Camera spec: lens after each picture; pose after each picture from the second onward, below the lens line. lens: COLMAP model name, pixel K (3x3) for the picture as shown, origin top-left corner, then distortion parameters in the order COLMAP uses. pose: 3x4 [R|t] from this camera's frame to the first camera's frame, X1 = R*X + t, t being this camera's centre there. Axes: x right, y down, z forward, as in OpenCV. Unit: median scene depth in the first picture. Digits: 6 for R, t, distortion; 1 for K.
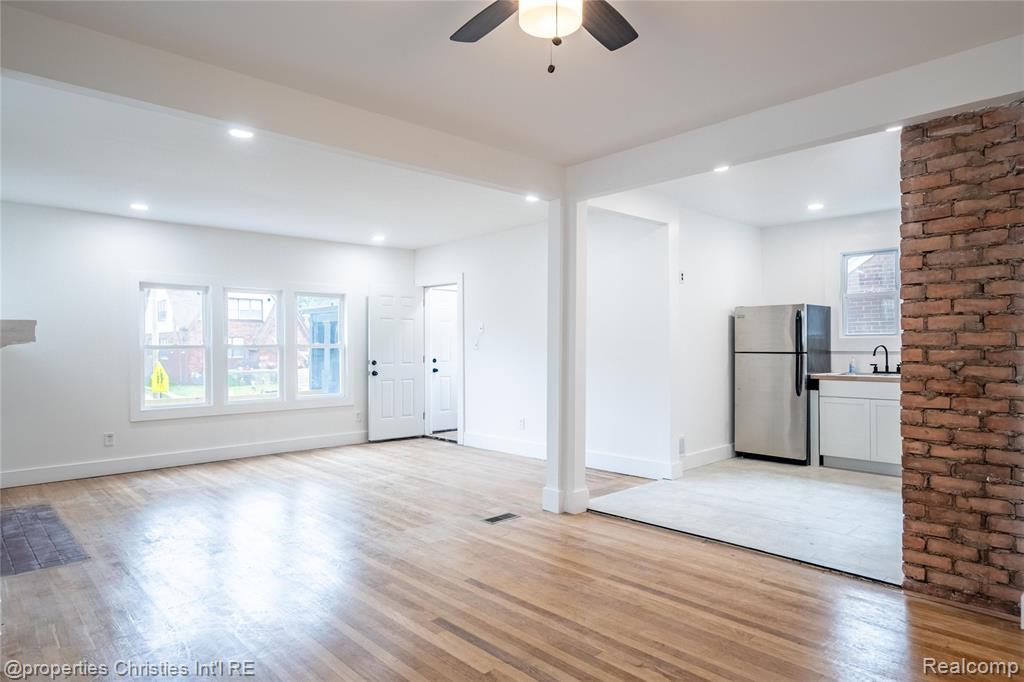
lens RADIAL K [[599.1, 0, 524.1], [0, 599.1, 348.7], [0, 0, 1]] dist [0.005146, -0.003556]
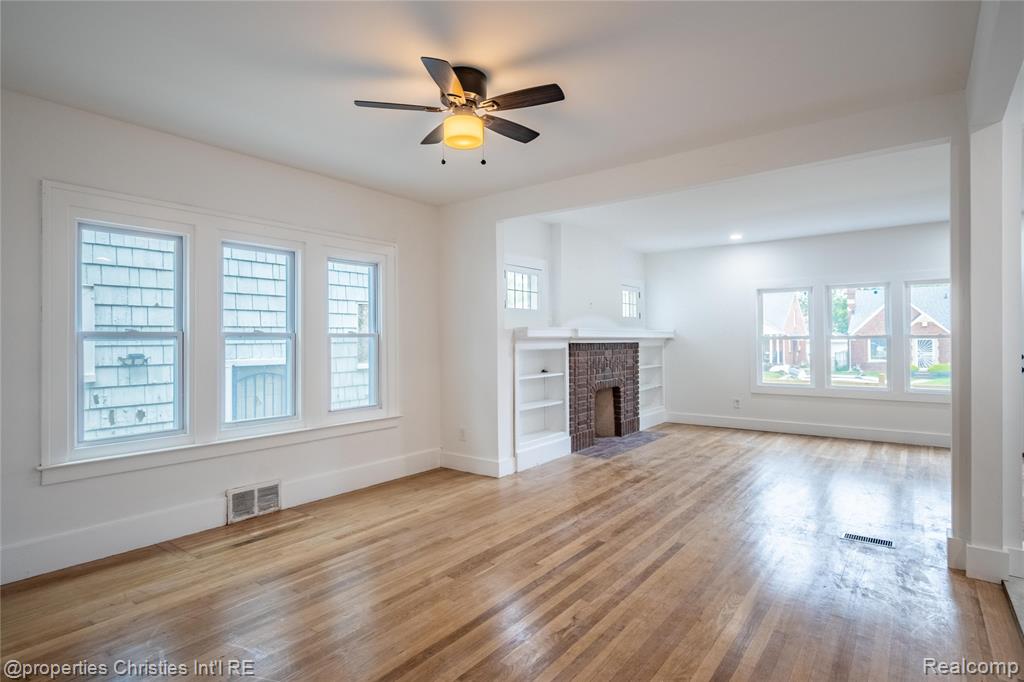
lens RADIAL K [[535.7, 0, 513.7], [0, 535.7, 339.5], [0, 0, 1]] dist [0.000292, -0.006773]
pose [[0.156829, 0.003814, -0.987618, 0.655107], [-0.002267, 0.999991, 0.003501, -0.003825], [0.987623, 0.001690, 0.156836, 0.400326]]
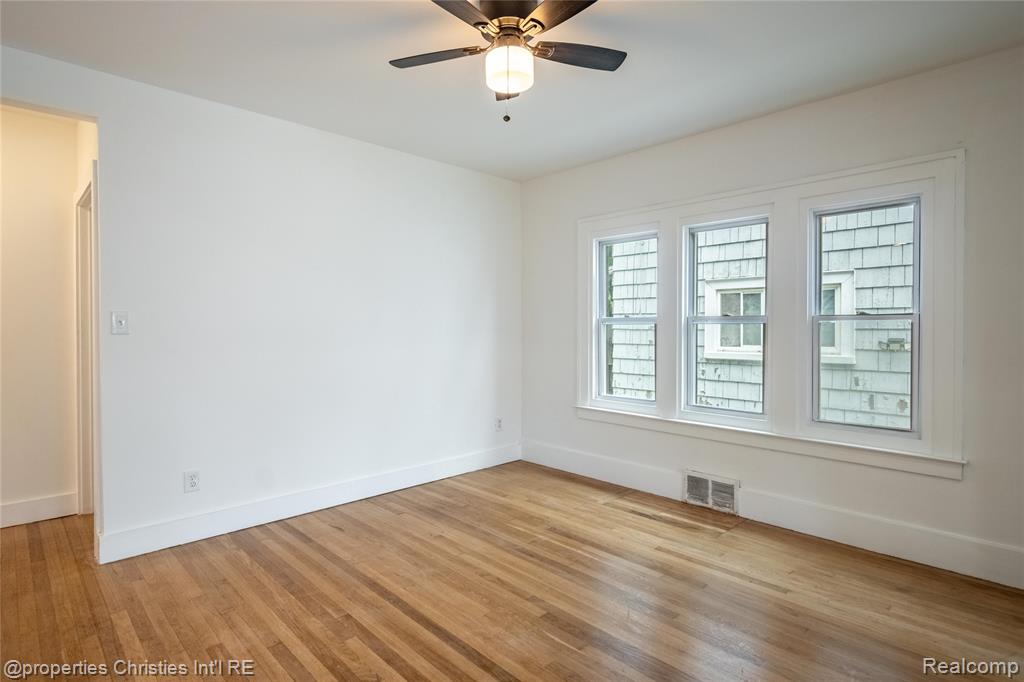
lens RADIAL K [[535.7, 0, 517.7], [0, 535.7, 336.1], [0, 0, 1]] dist [0.000292, -0.006773]
pose [[-0.999942, 0.006793, 0.008389, 0.003219], [0.007006, 0.999648, 0.025597, -0.004115], [-0.008212, 0.025654, -0.999637, 0.970150]]
